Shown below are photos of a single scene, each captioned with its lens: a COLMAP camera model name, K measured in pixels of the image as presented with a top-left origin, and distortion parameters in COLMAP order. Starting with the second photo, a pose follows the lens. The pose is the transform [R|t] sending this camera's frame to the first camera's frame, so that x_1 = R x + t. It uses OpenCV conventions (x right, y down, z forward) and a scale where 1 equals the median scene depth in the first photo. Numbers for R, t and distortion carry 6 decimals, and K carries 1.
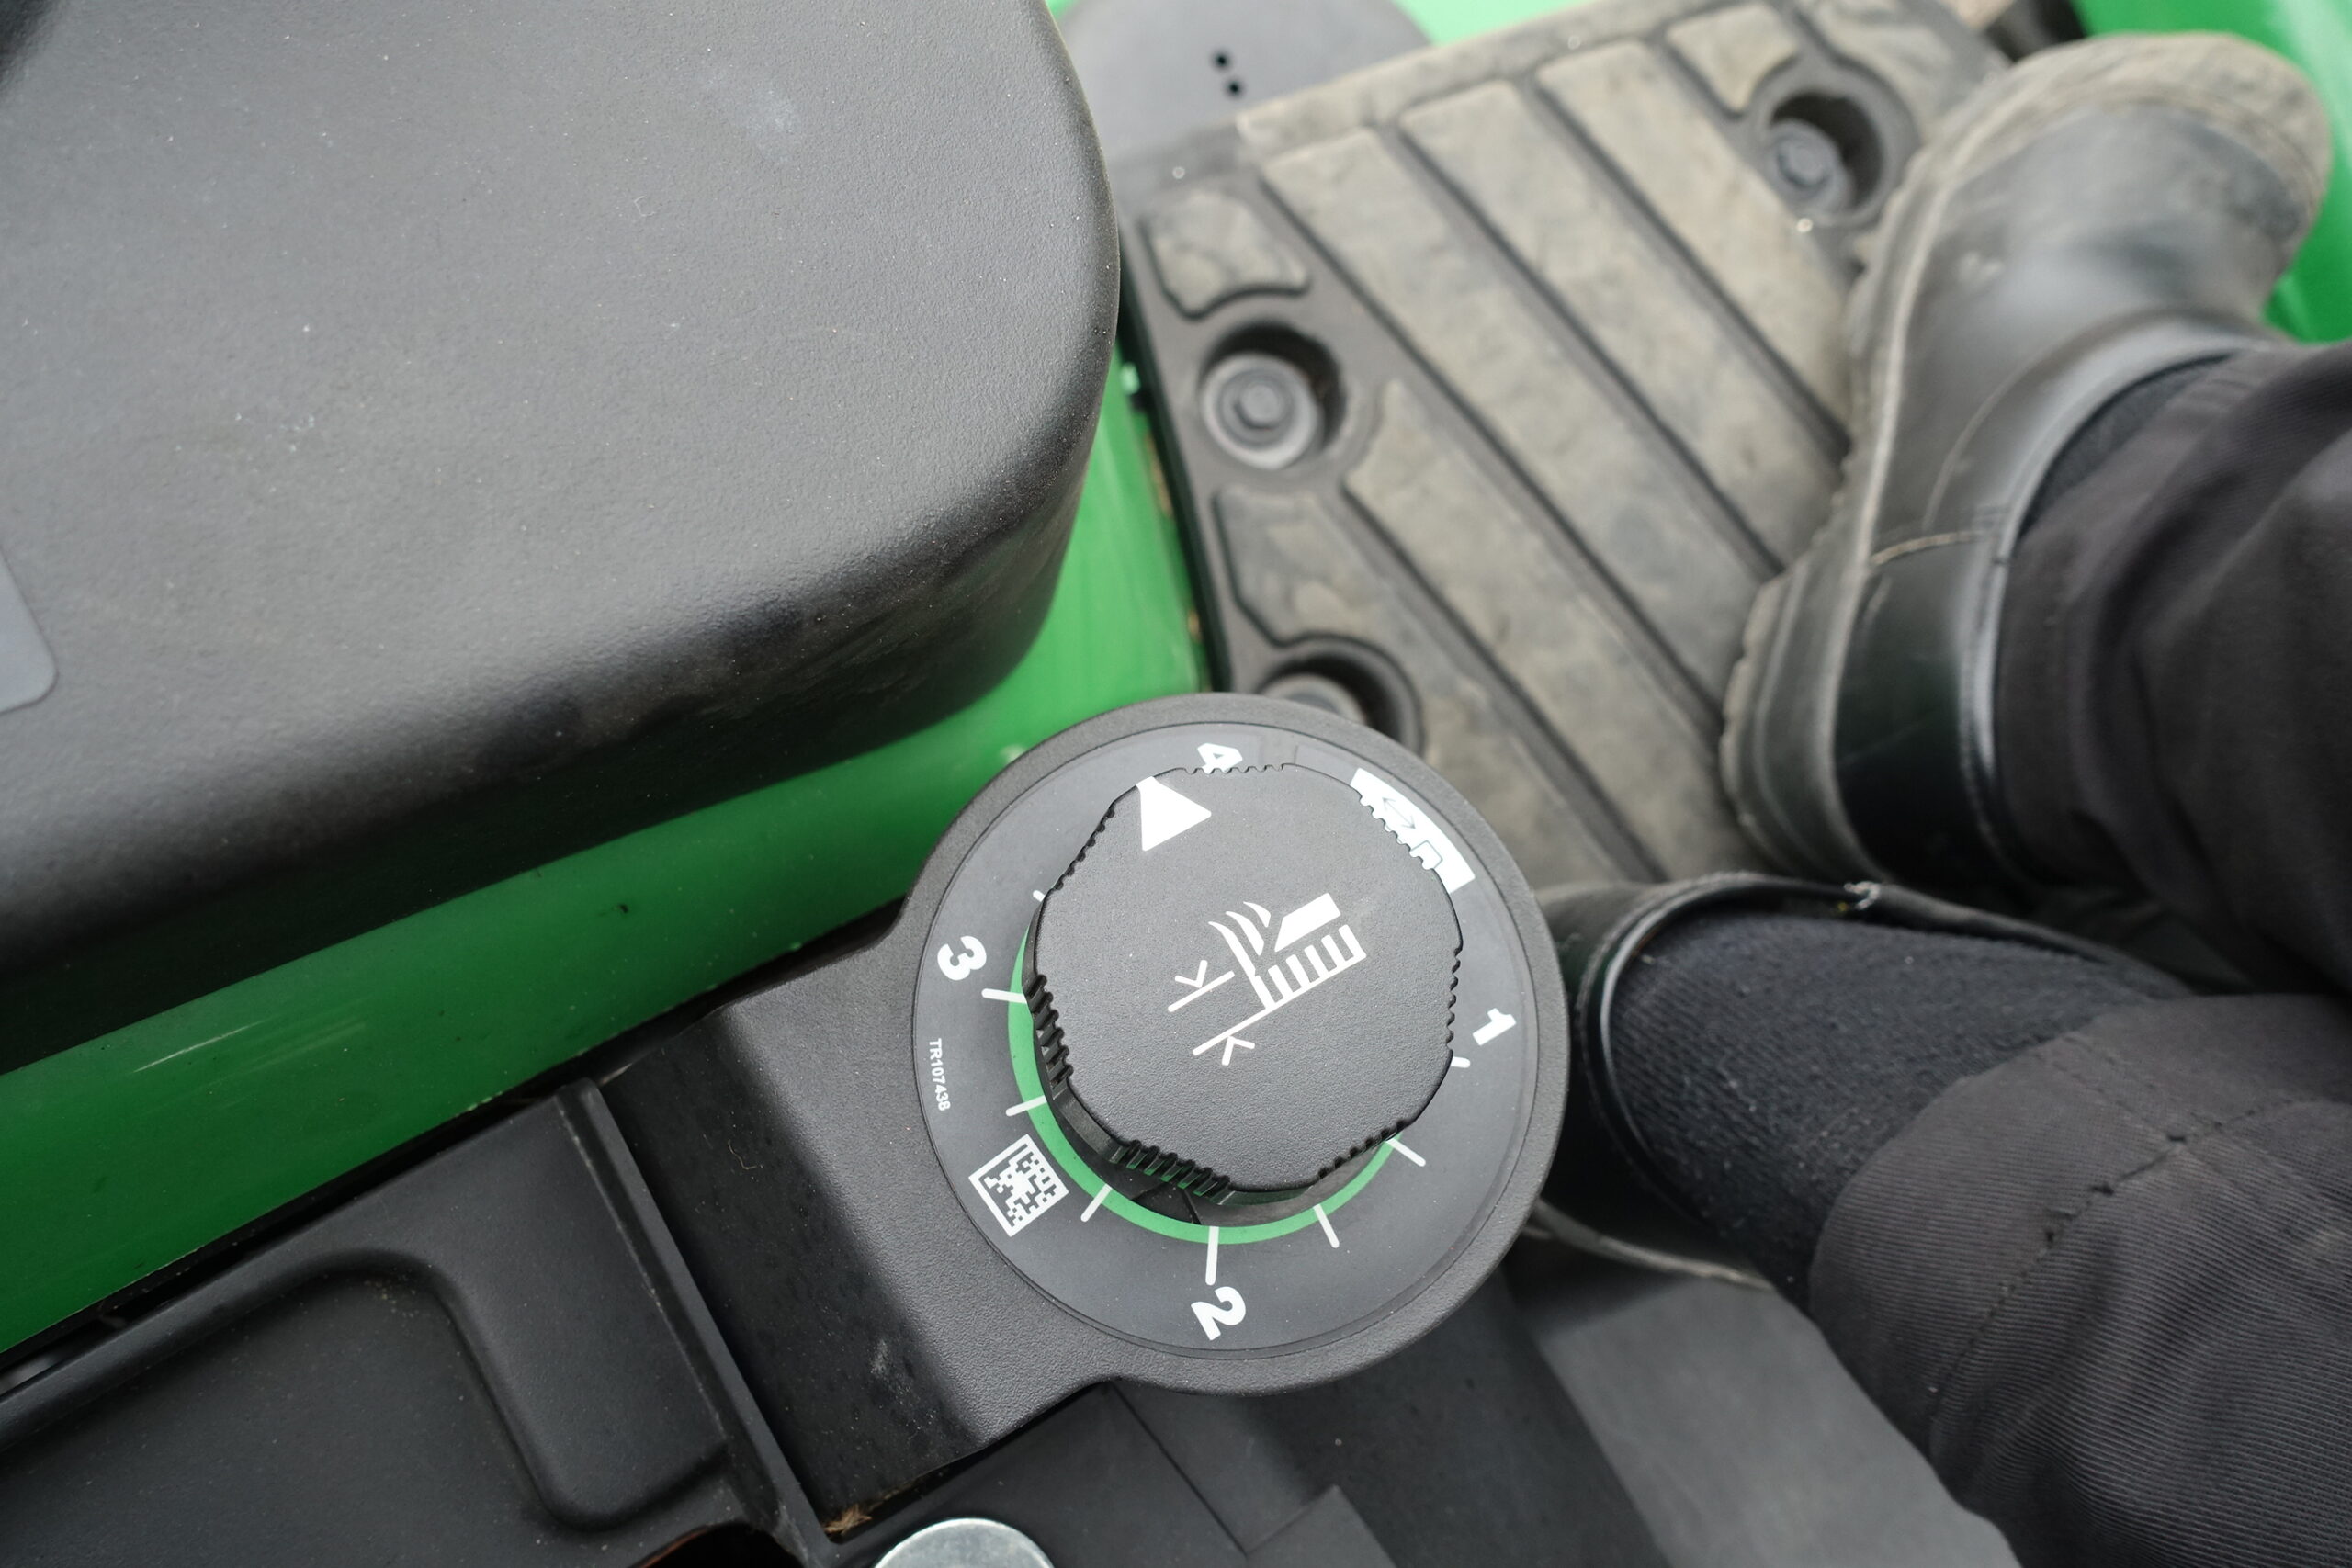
lens RADIAL K [[1621.5, 0, 1175.2], [0, 1621.5, 790.8], [0, 0, 1]] dist [0.002287, -0.001290]
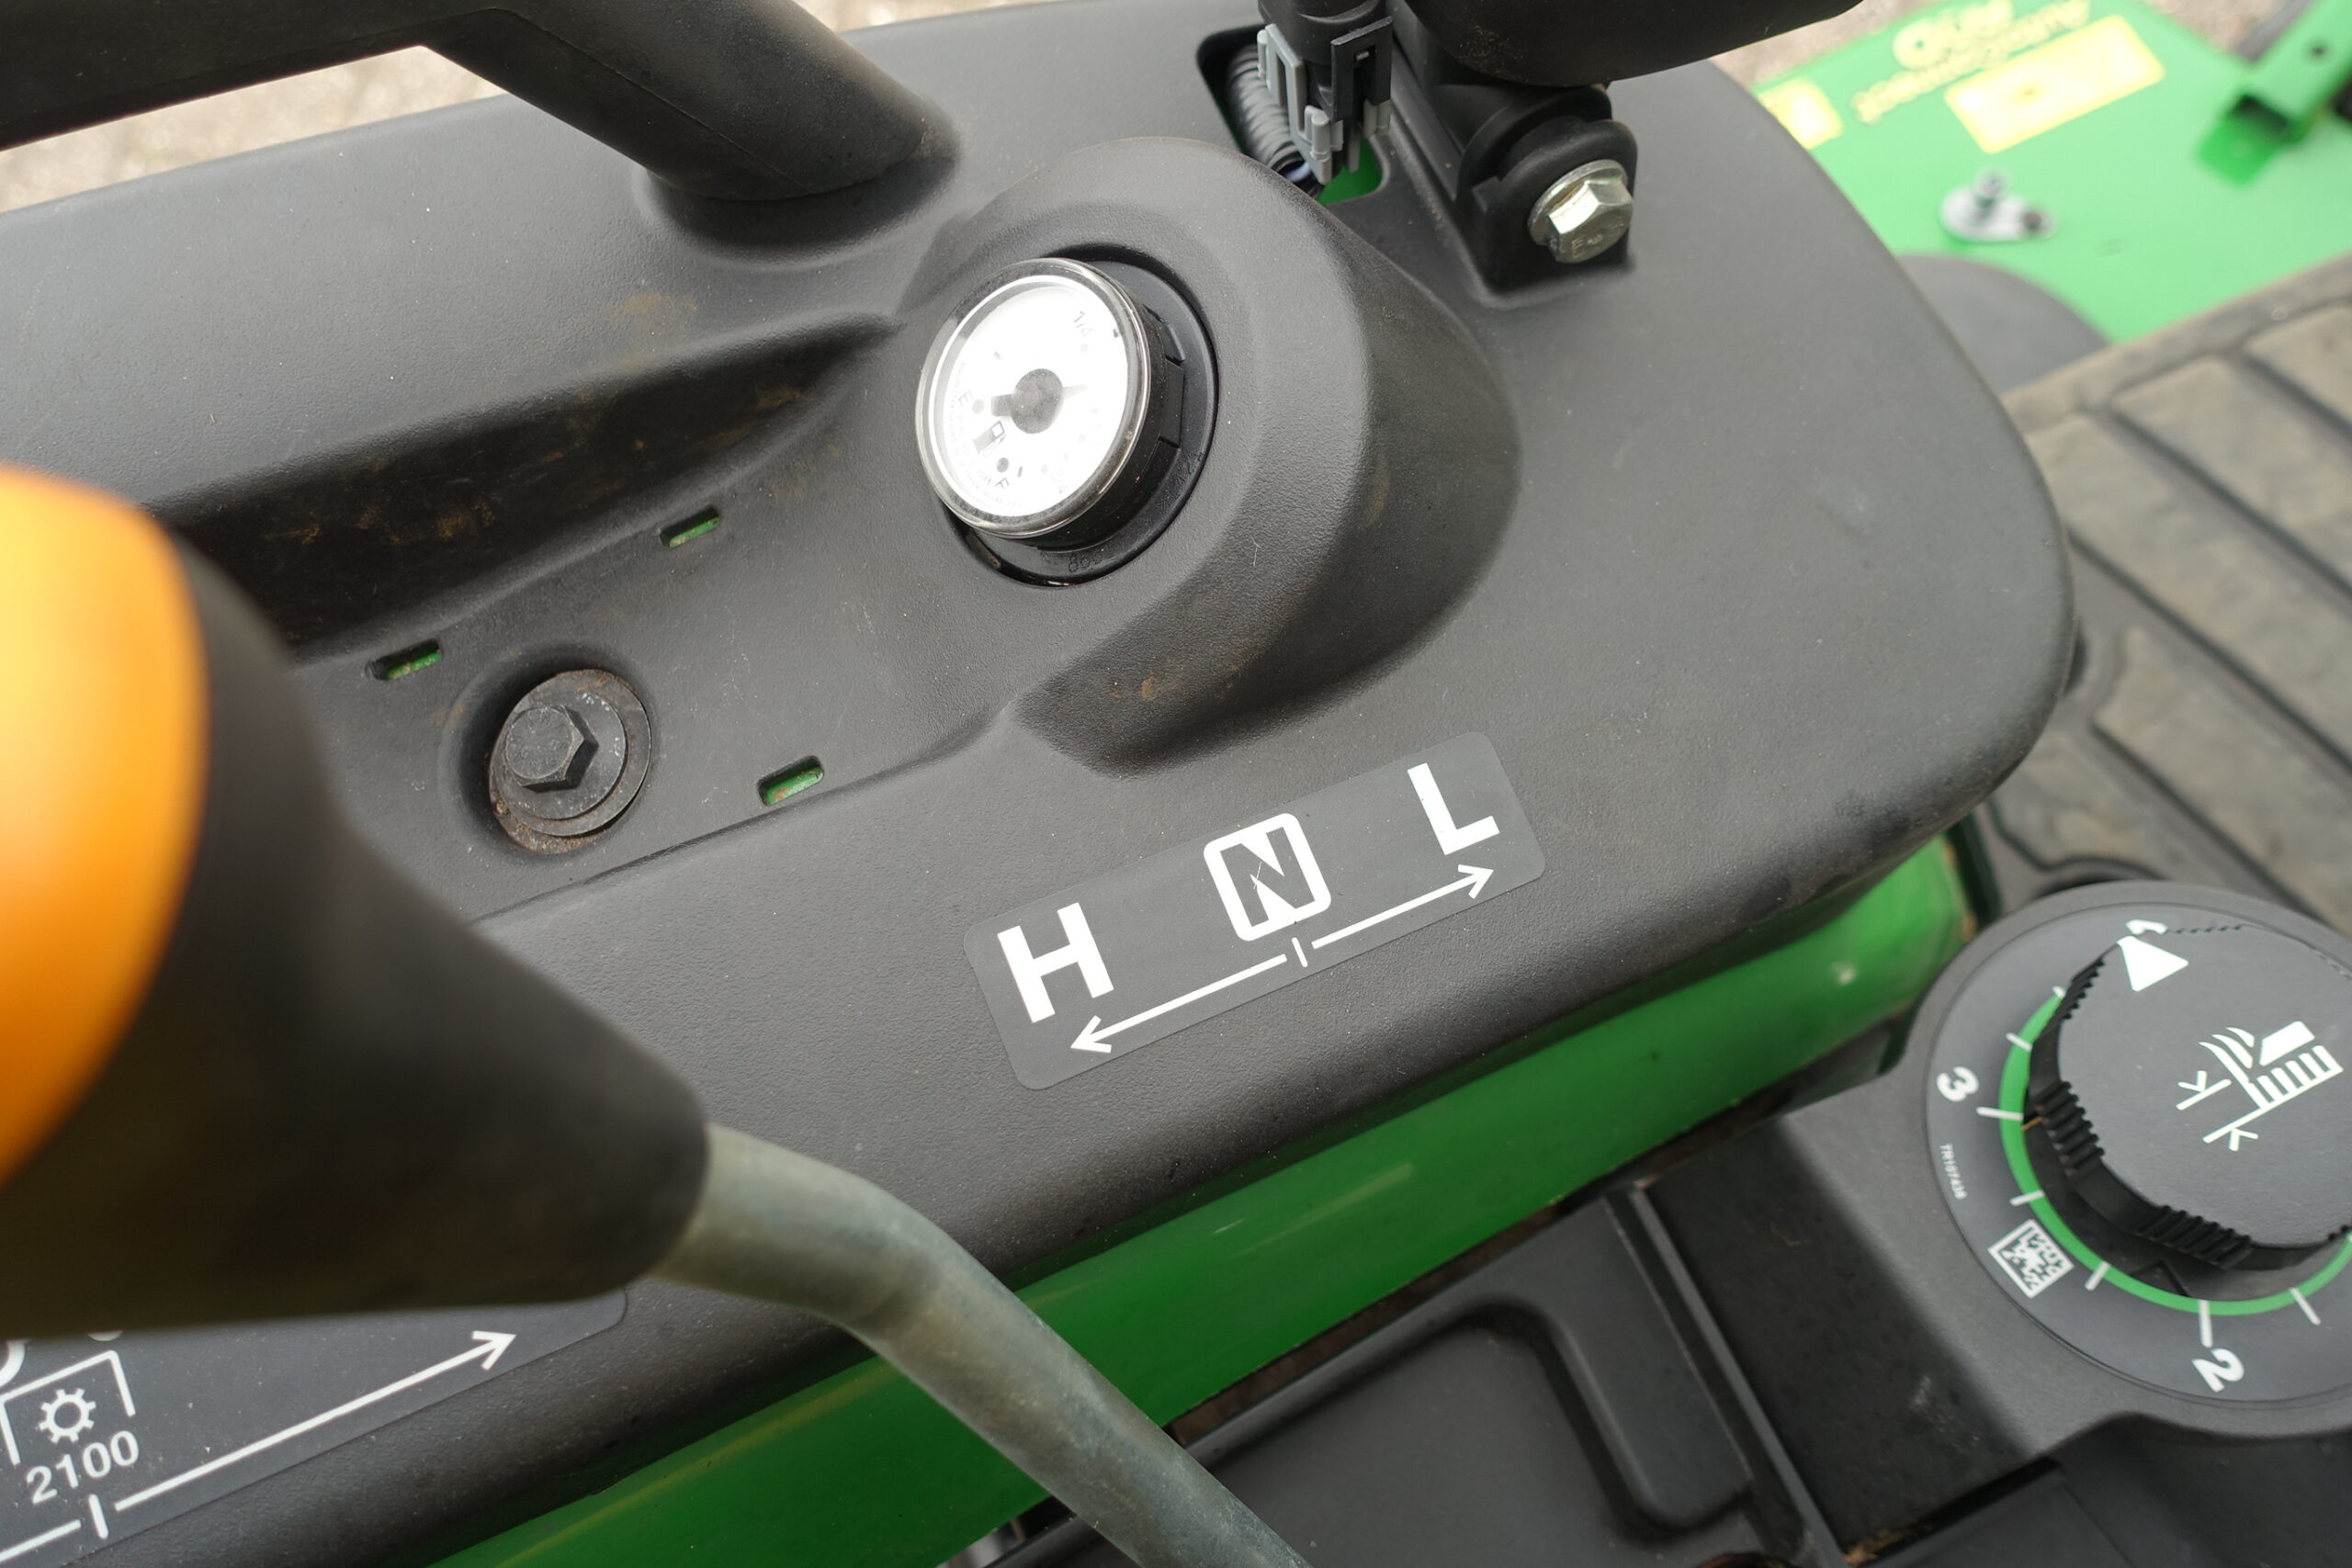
lens RADIAL K [[1621.5, 0, 1175.2], [0, 1621.5, 790.8], [0, 0, 1]] dist [0.002287, -0.001290]
pose [[0.948071, -0.055049, -0.313257, -0.316455], [0.001508, 0.985675, -0.168651, 0.091773], [0.318054, 0.159421, 0.934573, -0.488886]]
